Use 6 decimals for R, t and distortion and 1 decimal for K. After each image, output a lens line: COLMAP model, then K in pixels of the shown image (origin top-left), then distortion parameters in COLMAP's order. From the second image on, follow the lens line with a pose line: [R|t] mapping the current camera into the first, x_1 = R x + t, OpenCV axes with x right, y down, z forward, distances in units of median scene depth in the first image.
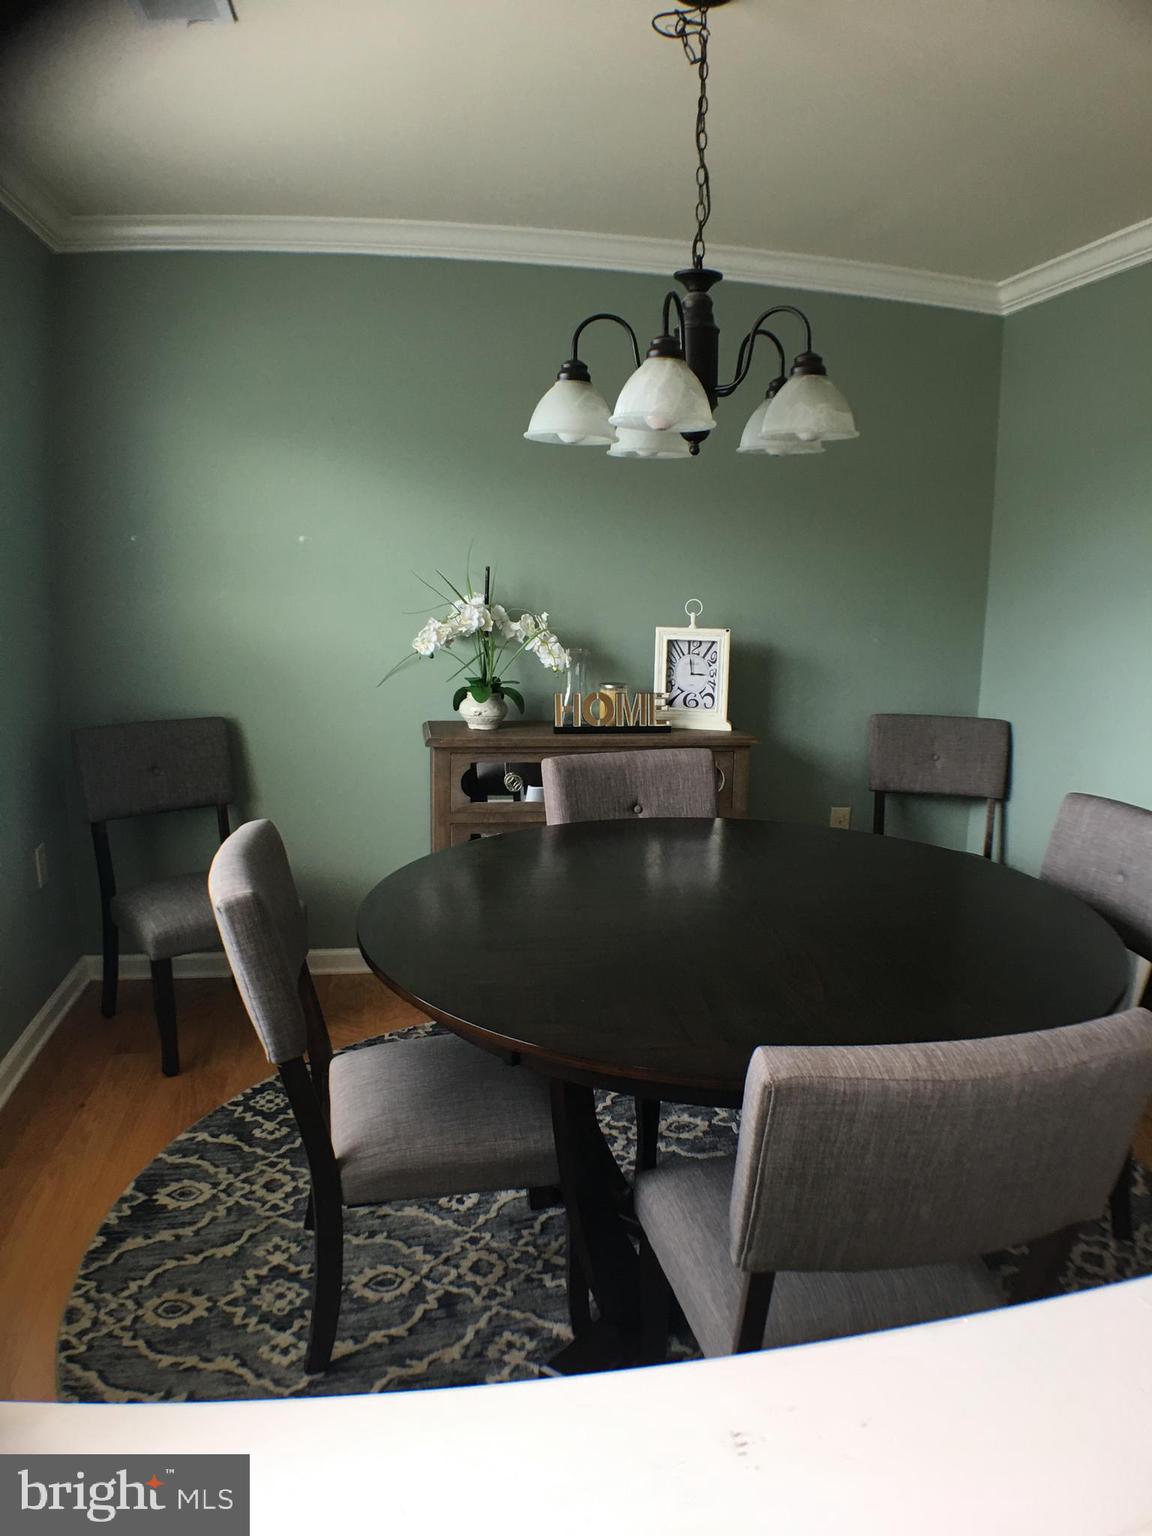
lens RADIAL K [[1034.7, 0, 581.1], [0, 1034.7, 779.3], [0, 0, 1]] dist [-0.153071, 0.002693]
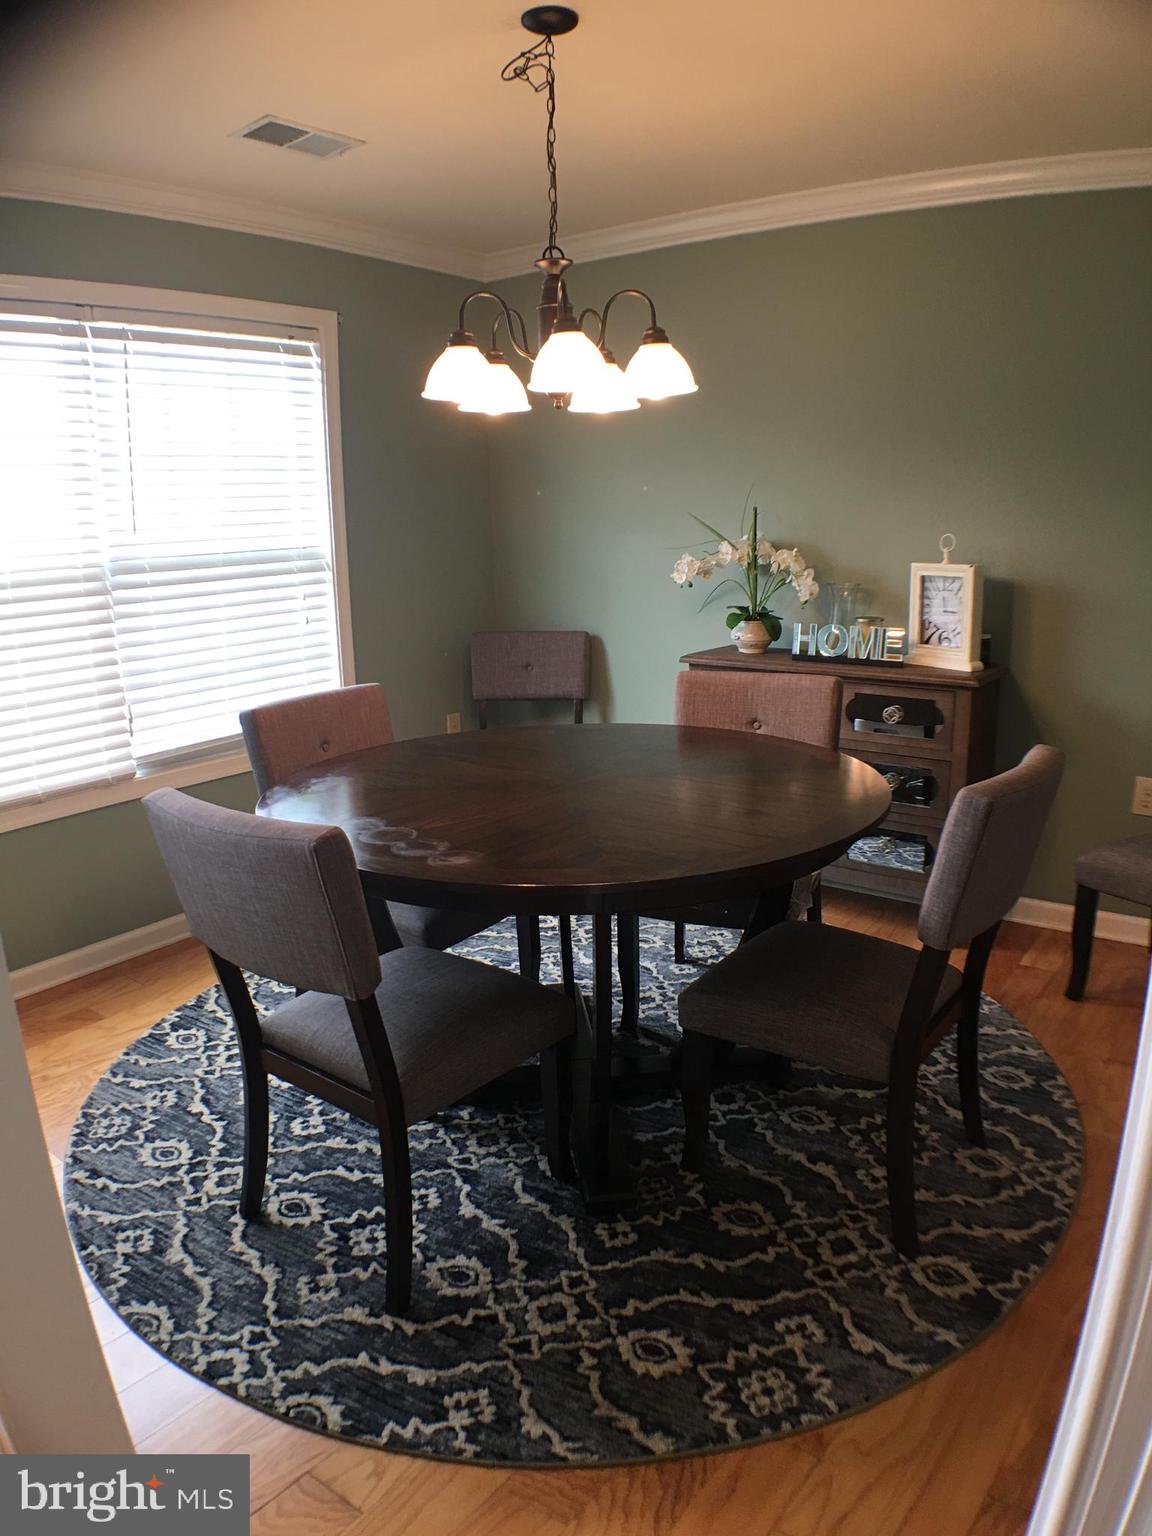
lens RADIAL K [[1034.7, 0, 579.5], [0, 1034.7, 779.7], [0, 0, 1]] dist [-0.153071, 0.002693]
pose [[0.682676, 0.139562, -0.717270, 0.599414], [-0.106748, 0.990108, 0.091050, 0.005367], [0.722882, 0.014410, 0.690821, 0.098890]]
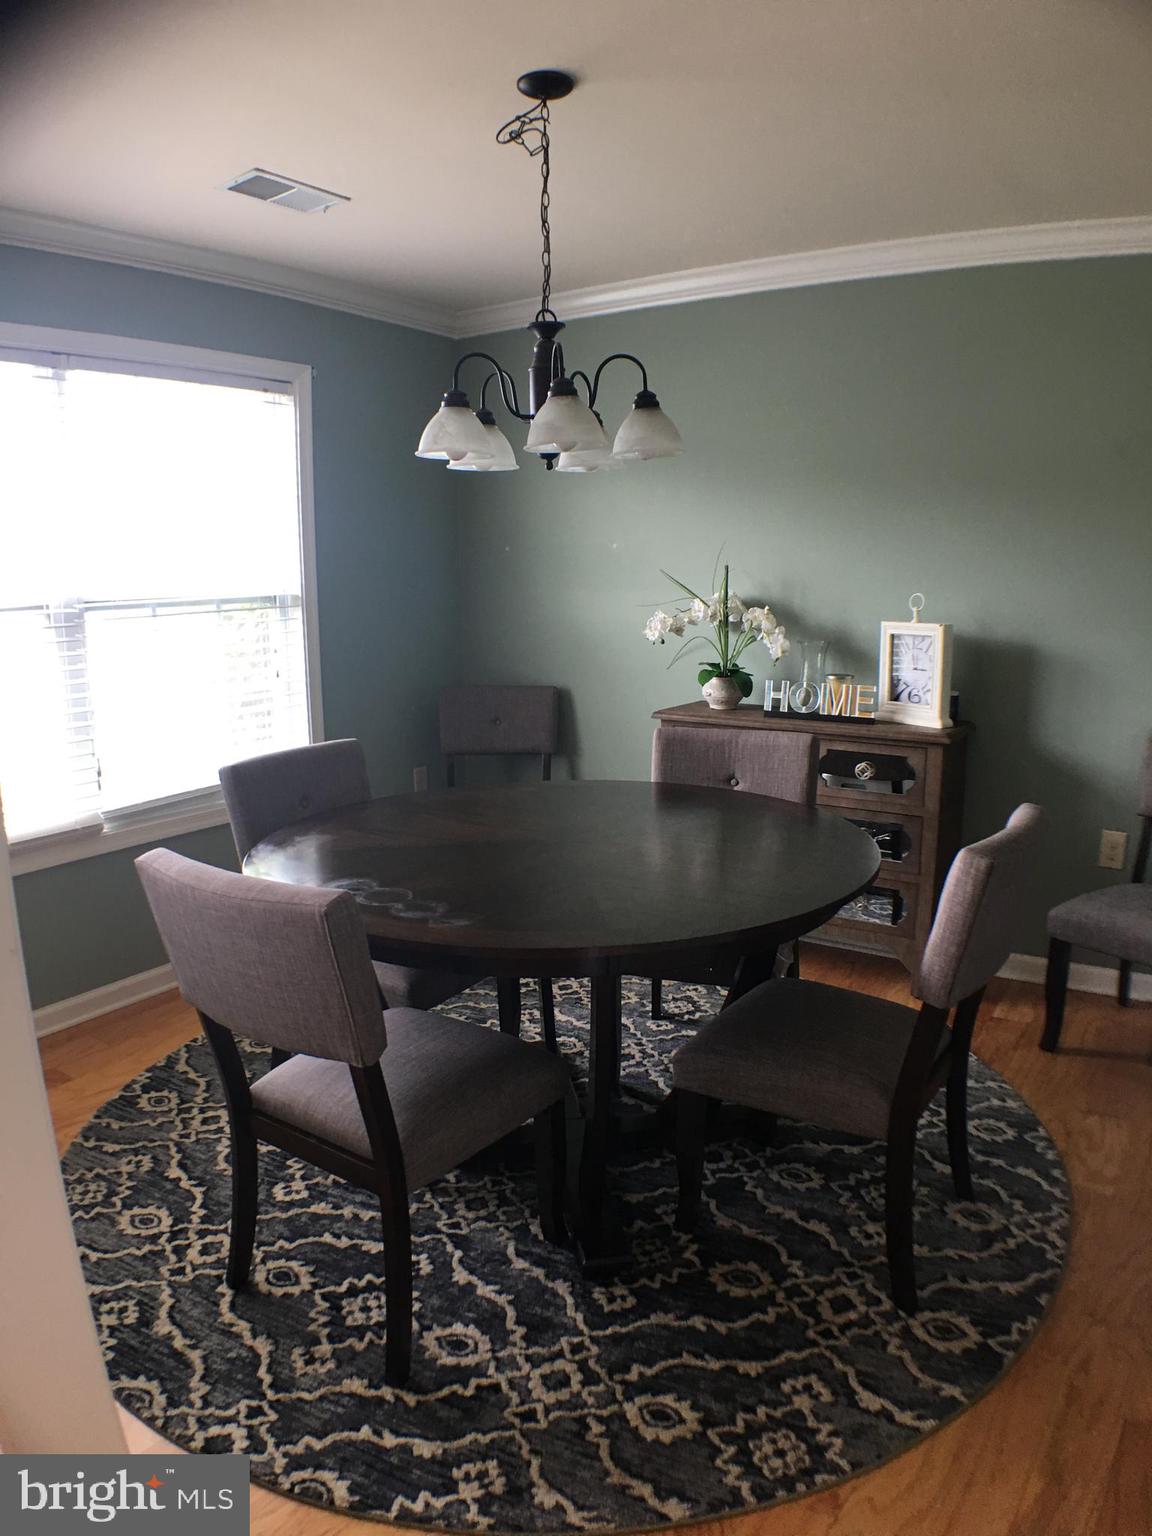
lens RADIAL K [[1034.7, 0, 578.2], [0, 1034.7, 777.8], [0, 0, 1]] dist [-0.153071, 0.002693]
pose [[0.719321, 0.105659, -0.686596, 0.577573], [-0.110933, 0.993153, 0.036614, 0.001945], [0.685763, 0.049829, 0.726117, 0.077178]]
